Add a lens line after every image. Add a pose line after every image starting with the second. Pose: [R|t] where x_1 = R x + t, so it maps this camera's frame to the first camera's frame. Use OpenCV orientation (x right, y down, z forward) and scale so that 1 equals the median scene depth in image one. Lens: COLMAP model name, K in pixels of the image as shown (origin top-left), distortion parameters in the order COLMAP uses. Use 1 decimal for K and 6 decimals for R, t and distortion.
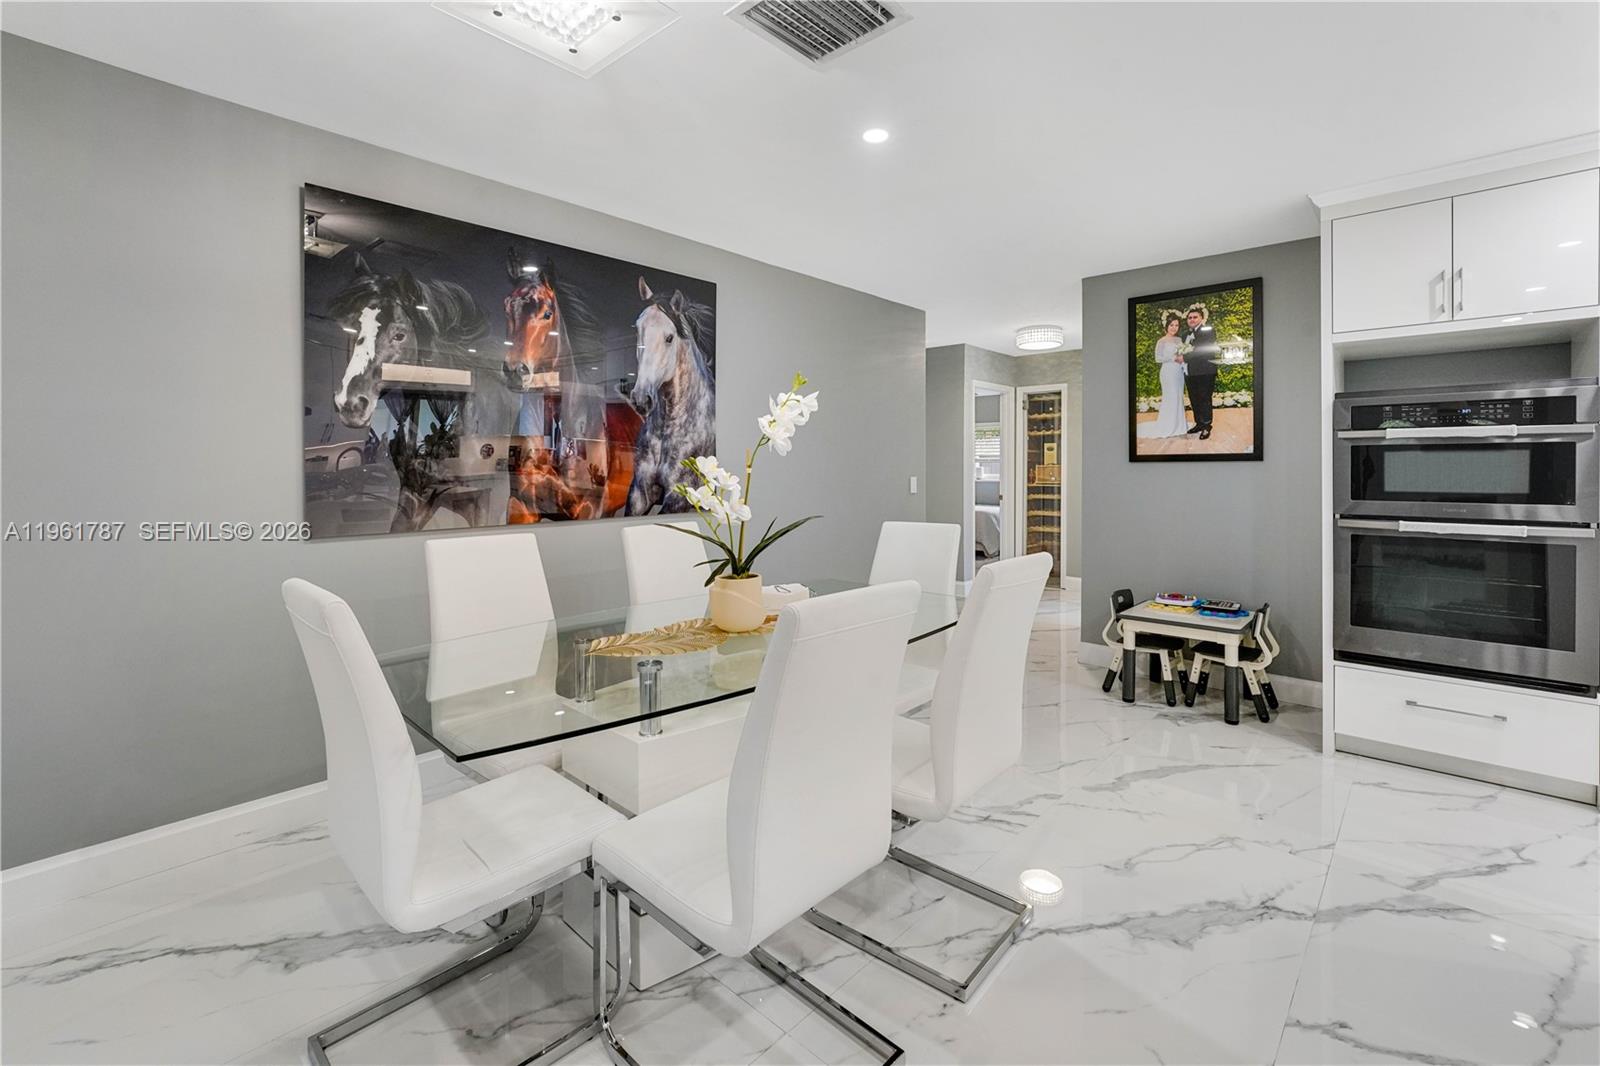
lens RADIAL K [[682.0, 0, 829.1], [0, 682.0, 470.7], [0, 0, 1]] dist [-0.004309, 0.000633]
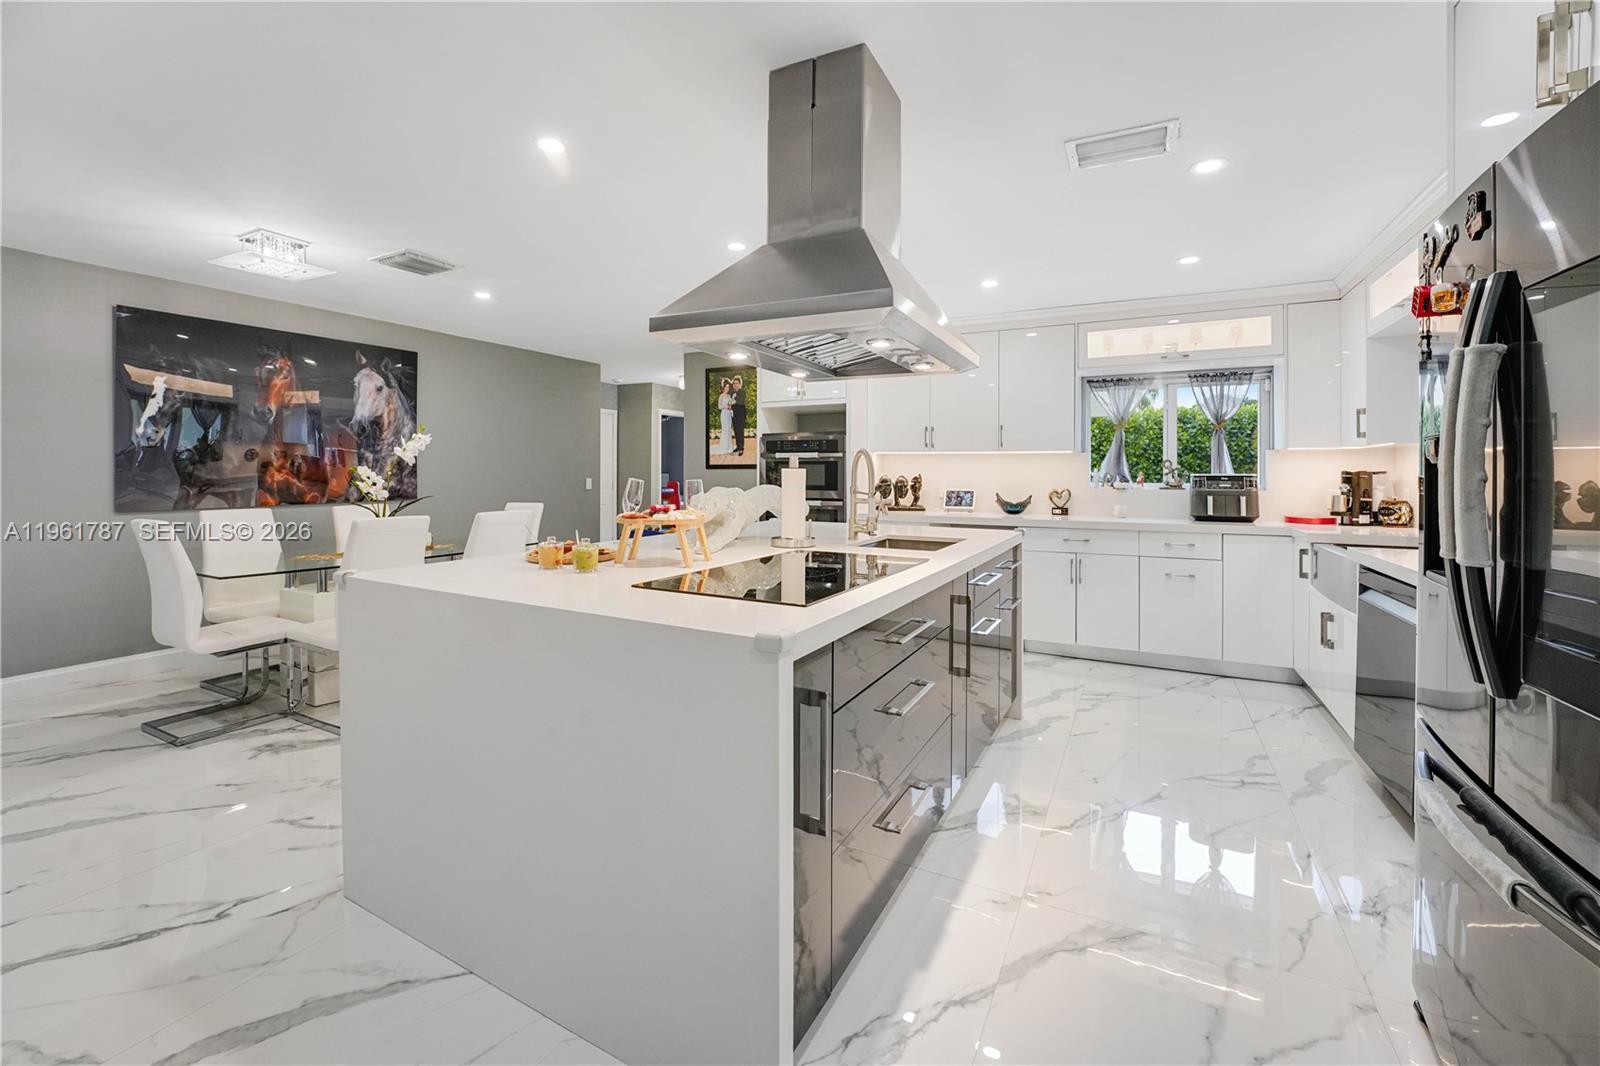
lens RADIAL K [[655.5, 0, 826.4], [0, 655.5, 472.8], [0, 0, 1]] dist [-0.022712, 0.001586]
pose [[0.967360, 0.002694, 0.253391, 0.373130], [-0.001998, 0.999993, -0.003002, 0.000789], [-0.253397, 0.002398, 0.967359, -0.682042]]
